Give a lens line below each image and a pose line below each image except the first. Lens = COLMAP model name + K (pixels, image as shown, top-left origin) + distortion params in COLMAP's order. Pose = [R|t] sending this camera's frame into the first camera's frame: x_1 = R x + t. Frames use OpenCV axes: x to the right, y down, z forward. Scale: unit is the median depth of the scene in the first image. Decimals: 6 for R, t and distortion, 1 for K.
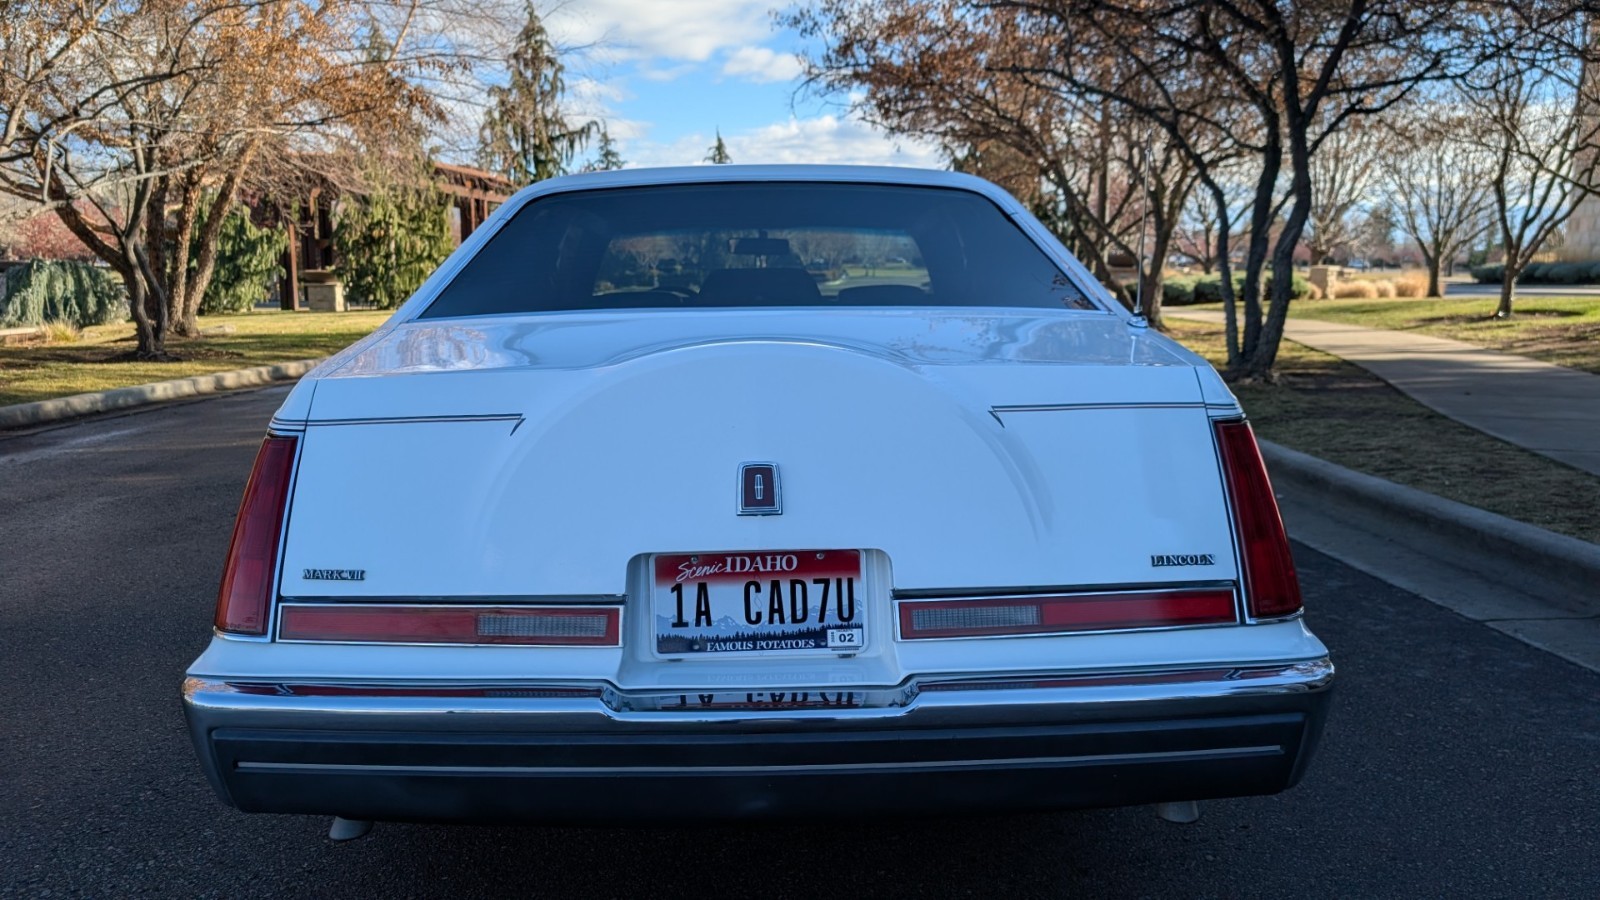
lens RADIAL K [[1173.2, 0, 779.7], [0, 1173.2, 438.4], [0, 0, 1]] dist [0.021748, -0.021133]
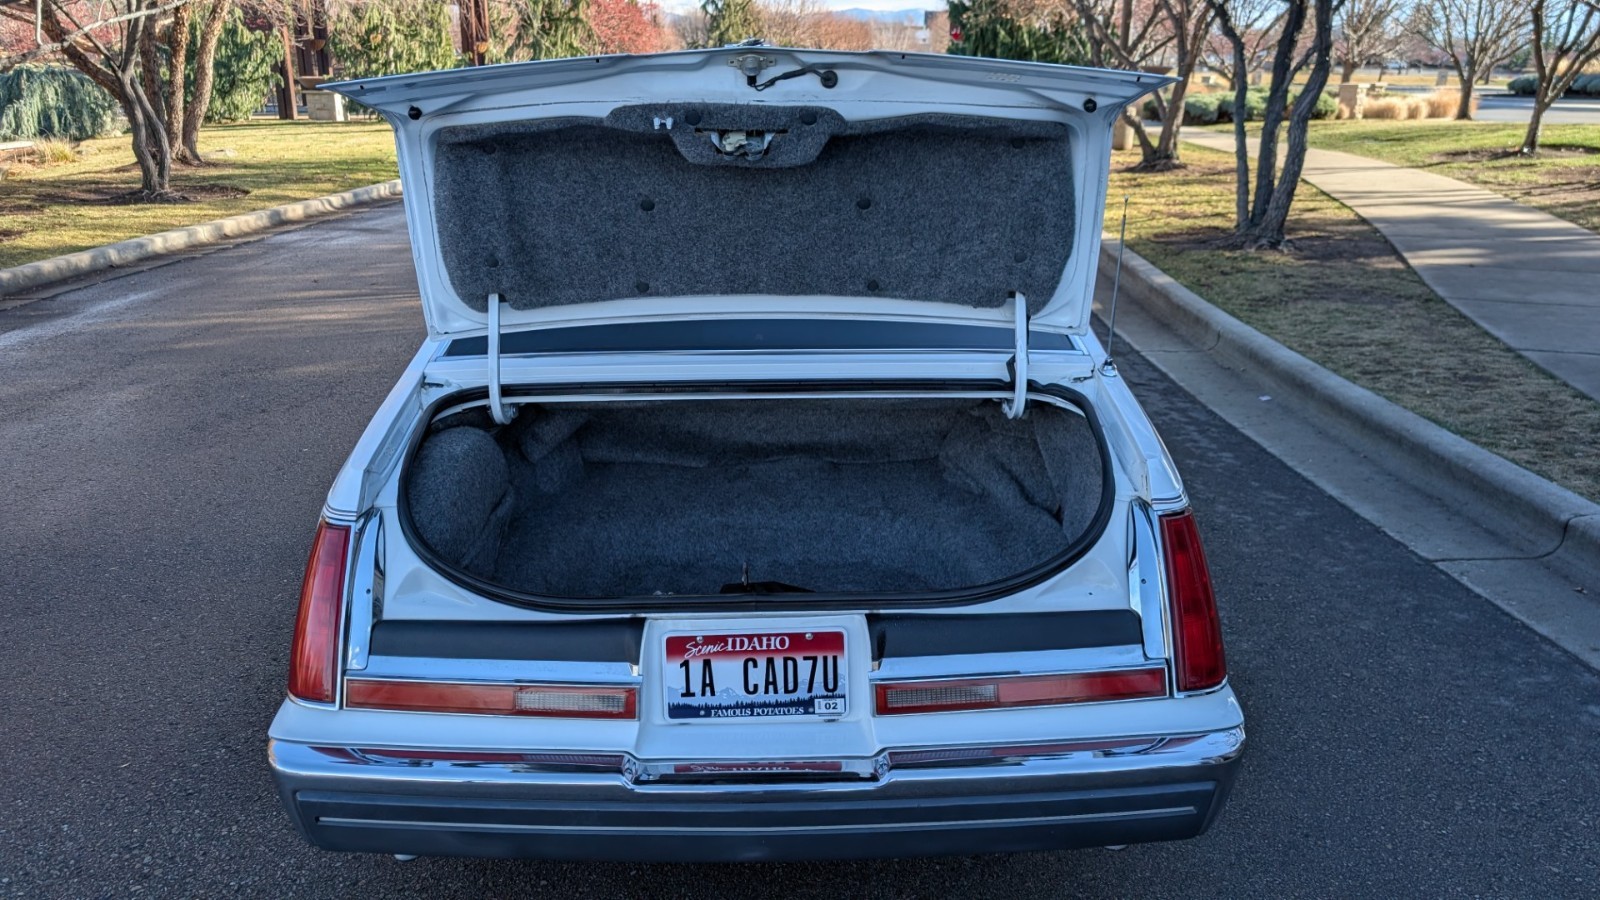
lens RADIAL K [[1179.9, 0, 785.4], [0, 1179.9, 421.0], [0, 0, 1]] dist [0.023314, -0.022612]
pose [[0.999961, 0.008192, -0.003300, 0.006481], [-0.007591, 0.988184, 0.153082, -0.141870], [0.004515, -0.153051, 0.988208, -0.057586]]
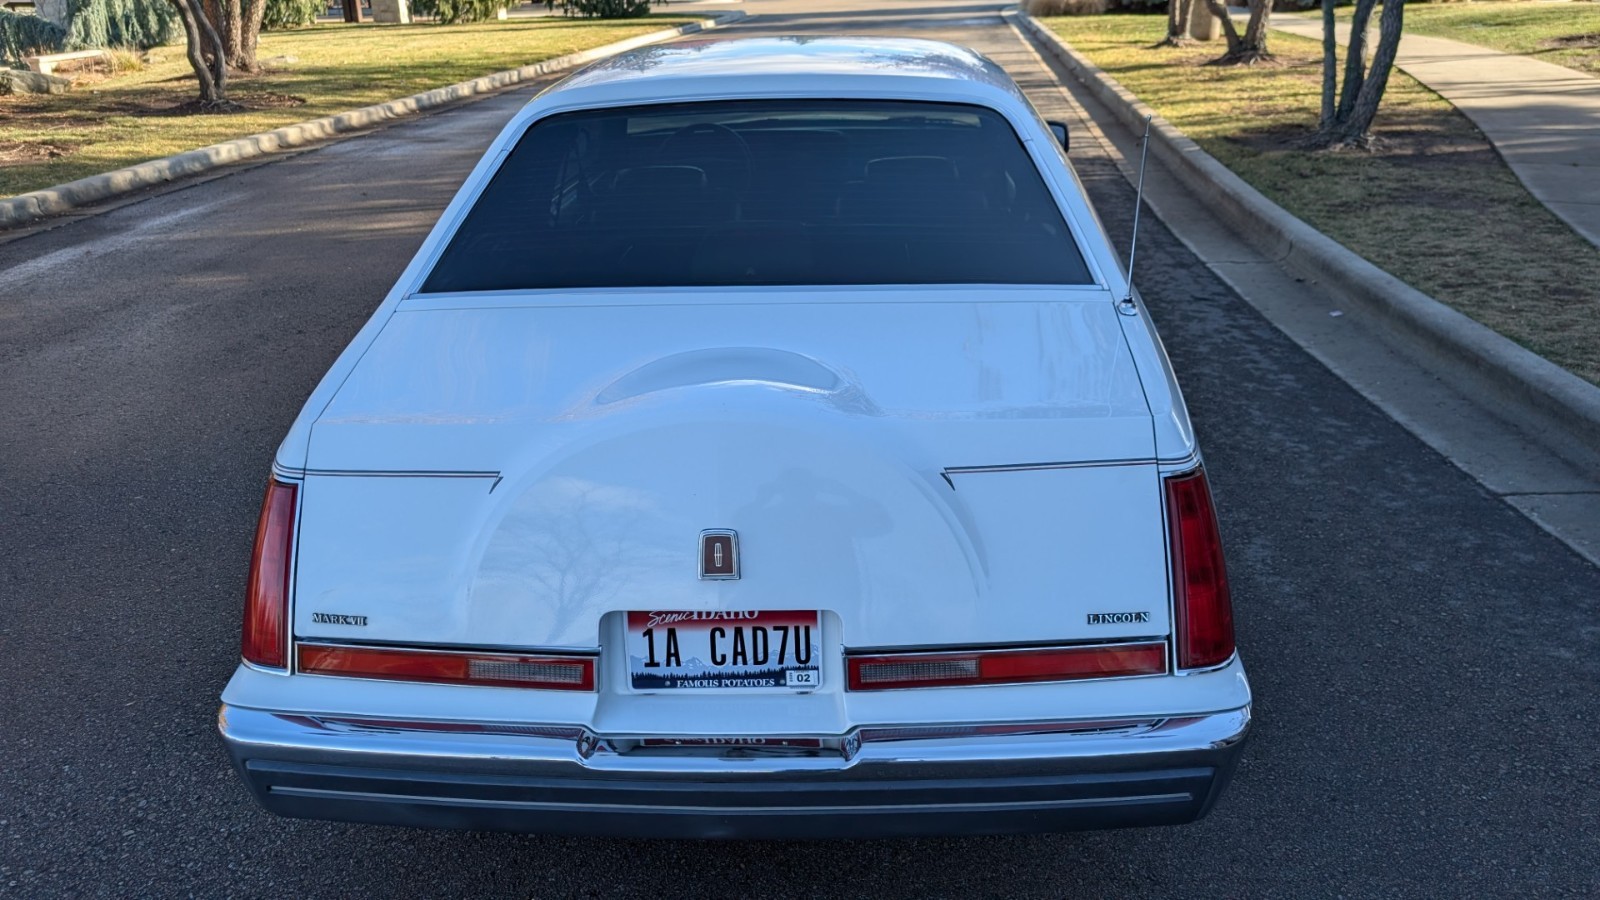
lens RADIAL K [[1179.3, 0, 796.8], [0, 1179.3, 438.4], [0, 0, 1]] dist [0.015494, -0.012454]
pose [[0.998263, 0.009851, -0.058081, 0.054855], [0.004850, 0.968828, 0.247688, -0.155928], [0.058710, -0.247539, 0.967097, -0.003778]]
